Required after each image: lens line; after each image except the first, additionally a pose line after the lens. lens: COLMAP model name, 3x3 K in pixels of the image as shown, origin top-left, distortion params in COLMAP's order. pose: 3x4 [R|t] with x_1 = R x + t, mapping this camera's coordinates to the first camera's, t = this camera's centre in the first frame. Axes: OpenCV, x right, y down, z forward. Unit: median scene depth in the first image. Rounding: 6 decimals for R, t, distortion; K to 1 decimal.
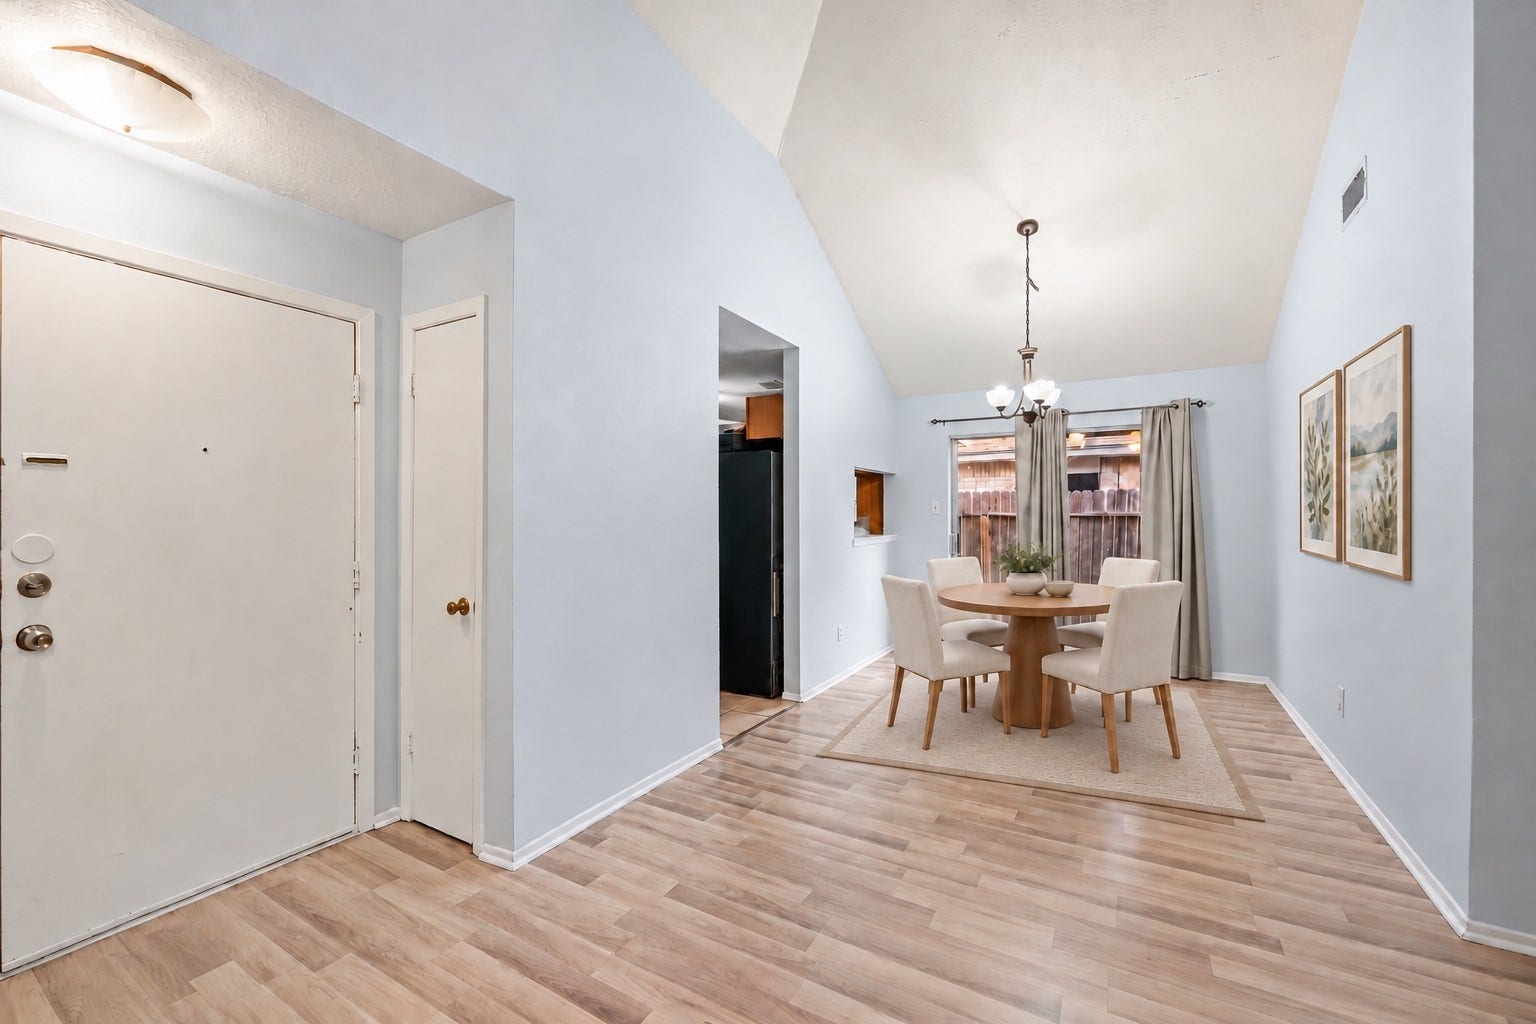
lens RADIAL K [[617.4, 0, 768.0], [0, 617.4, 512.0], [0, 0, 1]] dist [-0.000041, -0.000069]
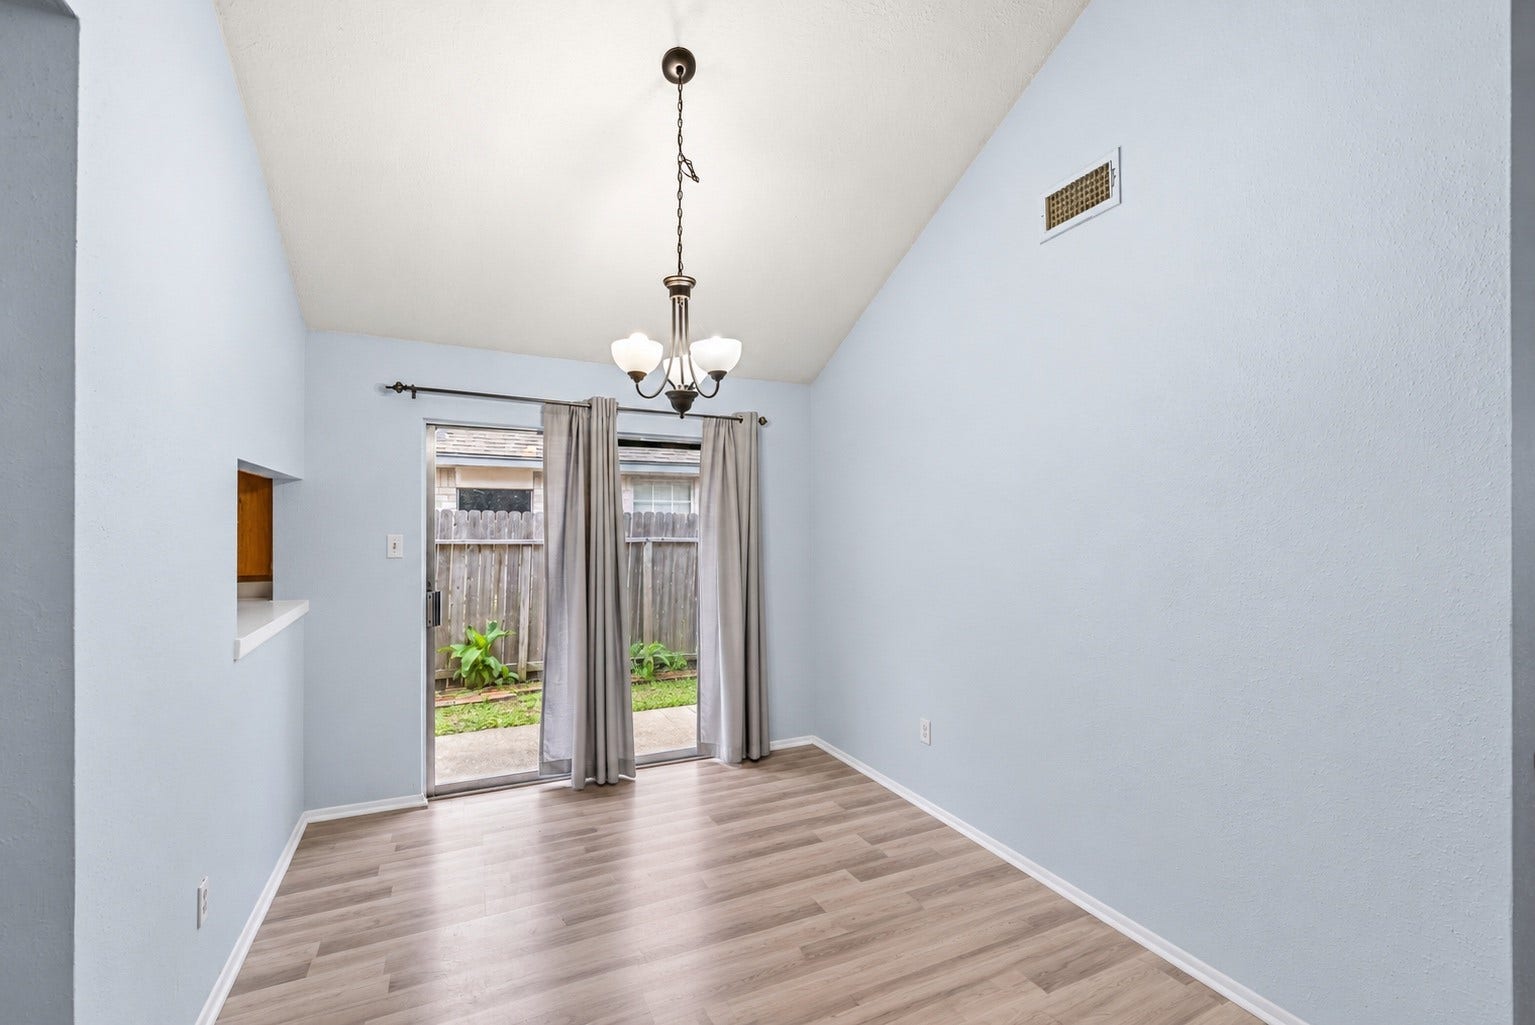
lens RADIAL K [[657.1, 0, 764.1], [0, 657.1, 527.9], [0, 0, 1]] dist [-0.000354, -0.000054]
pose [[0.563109, 0.004137, 0.826372, -0.026111], [-0.005965, 0.999982, -0.000941, -0.030176], [-0.826361, -0.004400, 0.563123, 0.494493]]
